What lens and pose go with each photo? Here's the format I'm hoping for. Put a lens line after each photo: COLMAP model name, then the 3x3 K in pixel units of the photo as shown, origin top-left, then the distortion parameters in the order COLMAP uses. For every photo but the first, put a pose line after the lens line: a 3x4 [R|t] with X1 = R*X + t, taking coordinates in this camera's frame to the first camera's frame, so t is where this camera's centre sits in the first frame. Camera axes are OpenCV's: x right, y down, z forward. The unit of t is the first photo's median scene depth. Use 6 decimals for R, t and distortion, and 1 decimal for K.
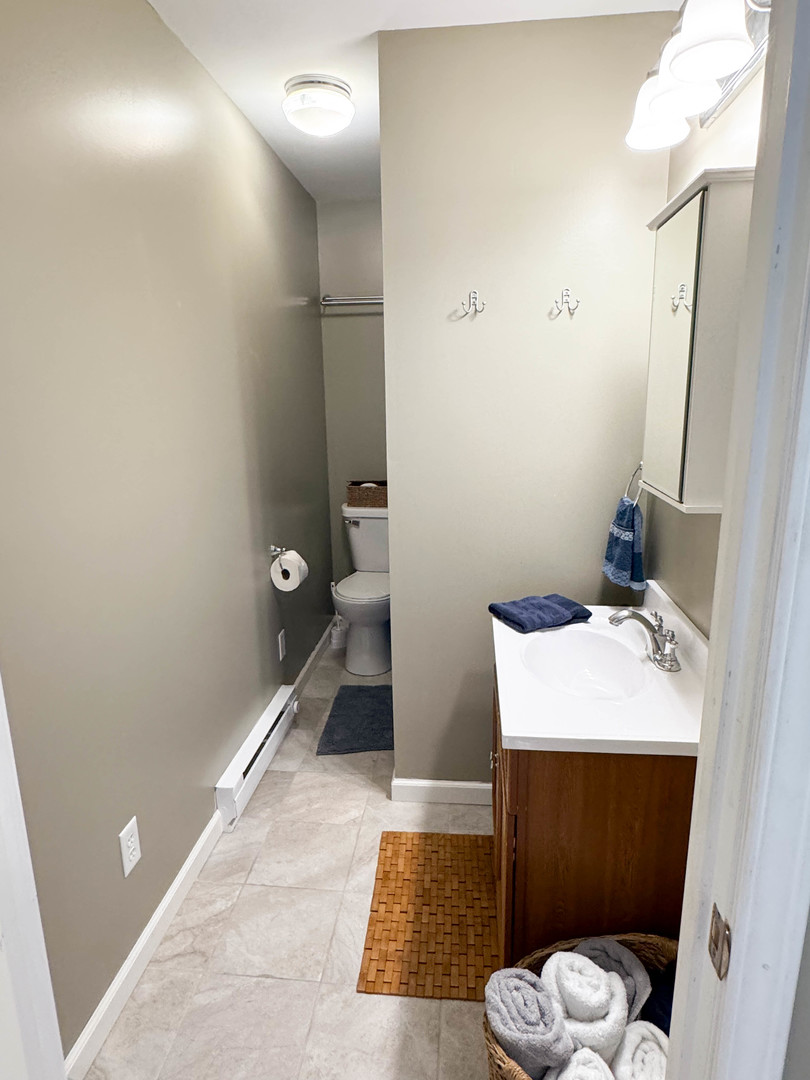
lens RADIAL K [[654.0, 0, 406.8], [0, 654.0, 542.1], [0, 0, 1]] dist [-0.003830, 0.000672]
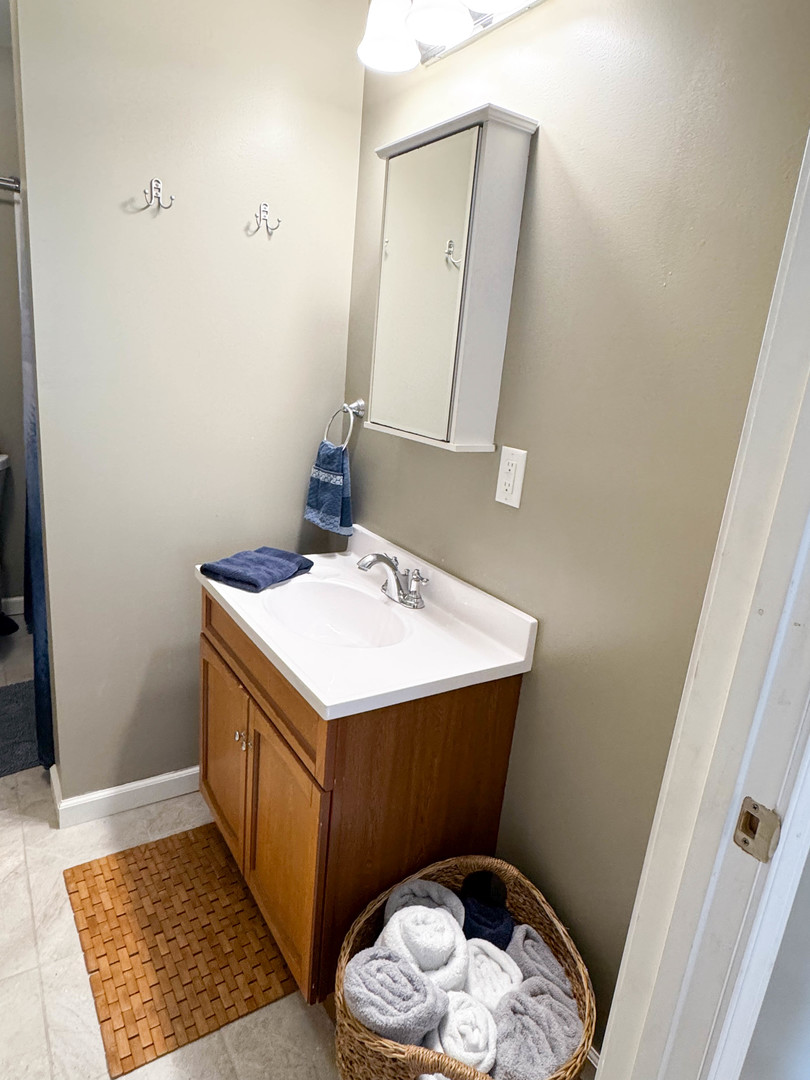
lens RADIAL K [[654.0, 0, 405.2], [0, 654.0, 538.8], [0, 0, 1]] dist [-0.003830, 0.000672]
pose [[0.776195, -0.082848, 0.625026, -0.206080], [0.042979, 0.995976, 0.078645, 0.005316], [-0.629026, -0.034181, 0.776632, 0.178898]]
